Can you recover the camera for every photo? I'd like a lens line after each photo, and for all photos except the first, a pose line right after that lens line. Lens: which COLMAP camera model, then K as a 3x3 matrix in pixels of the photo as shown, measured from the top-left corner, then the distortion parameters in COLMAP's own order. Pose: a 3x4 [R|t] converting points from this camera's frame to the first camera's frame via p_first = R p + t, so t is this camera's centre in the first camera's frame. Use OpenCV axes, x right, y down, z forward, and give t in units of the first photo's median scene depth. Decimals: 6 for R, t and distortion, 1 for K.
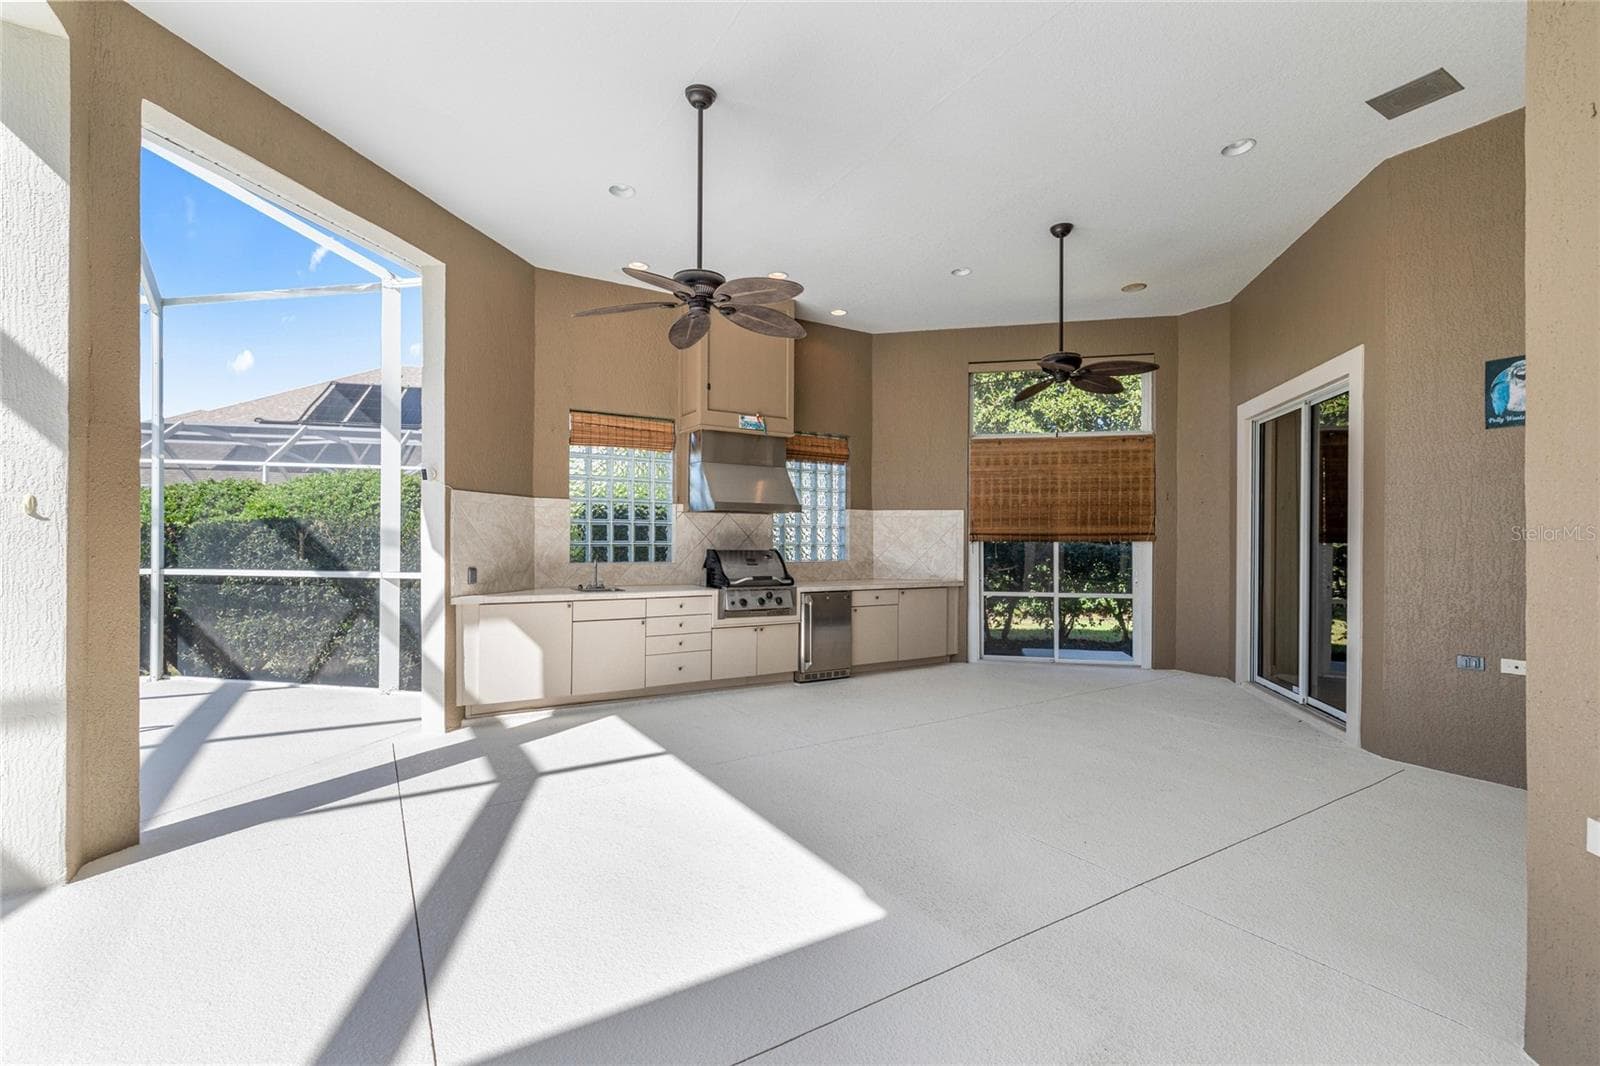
lens RADIAL K [[700.2, 0, 796.8], [0, 700.2, 548.2], [0, 0, 1]] dist [0.000703, 0.000273]
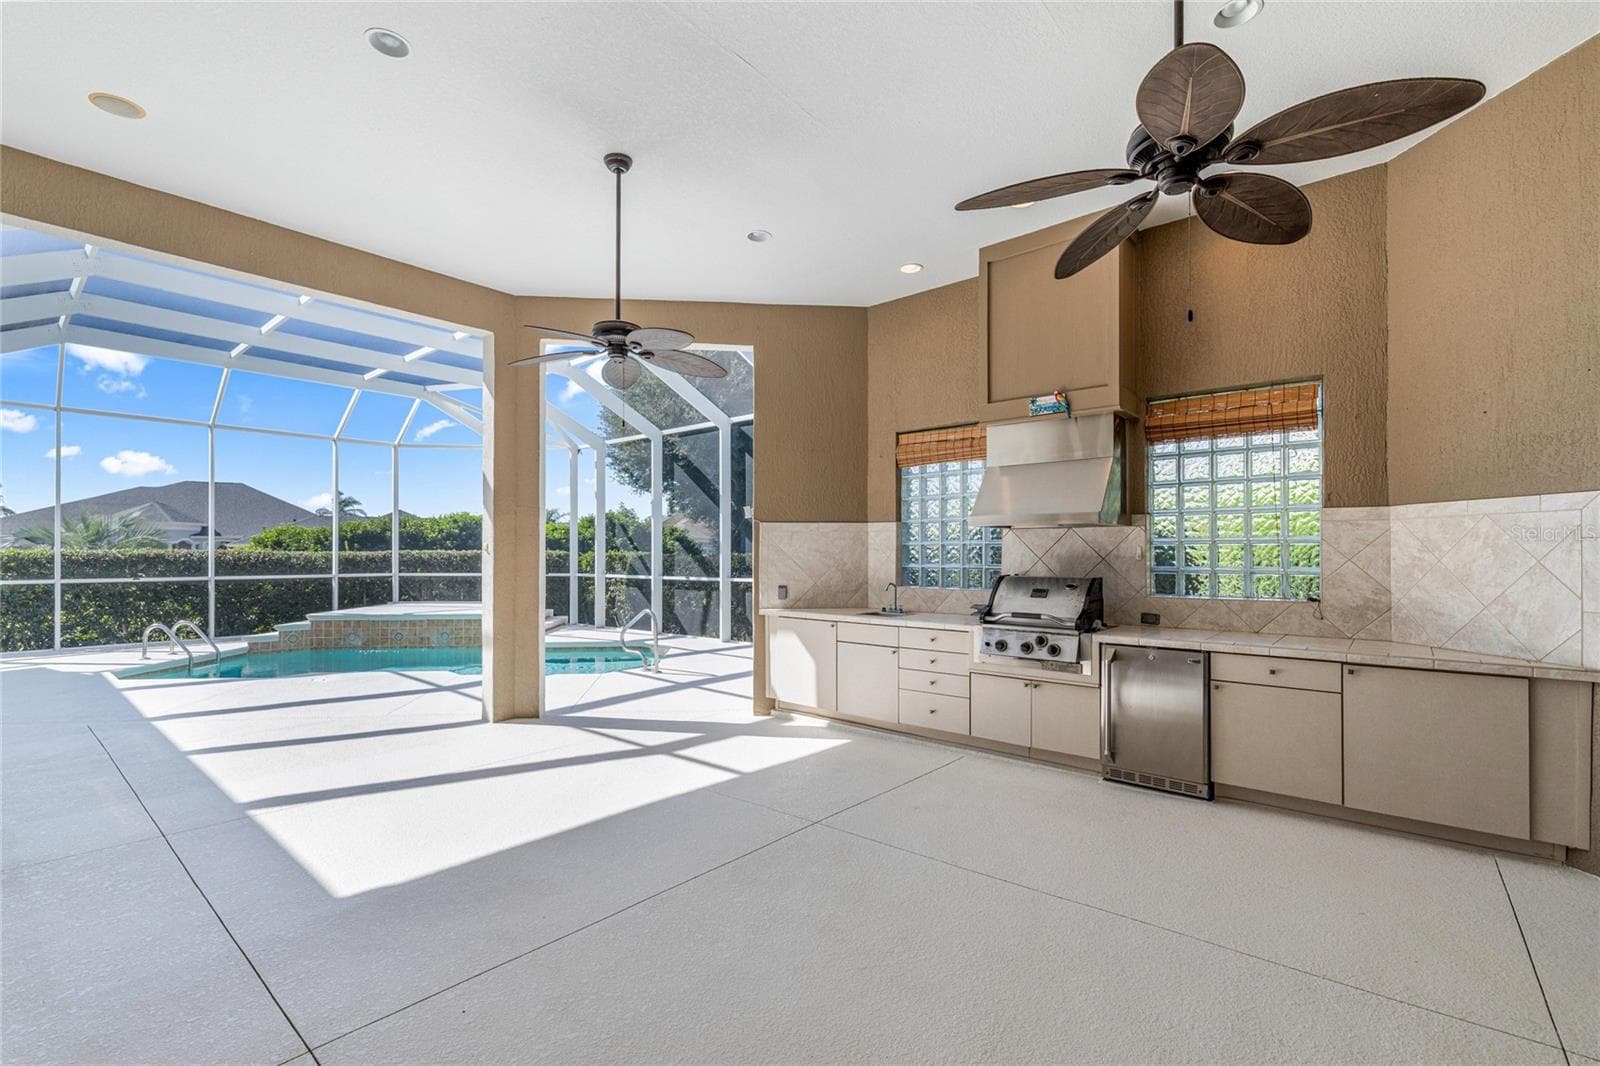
lens RADIAL K [[712.0, 0, 800.9], [0, 712.0, 553.0], [0, 0, 1]] dist [0.002661, 0.000218]
pose [[0.308112, -0.003297, -0.951345, 0.619321], [-0.005352, 0.999972, -0.005199, -0.019378], [0.951335, 0.006693, 0.308085, 0.565717]]
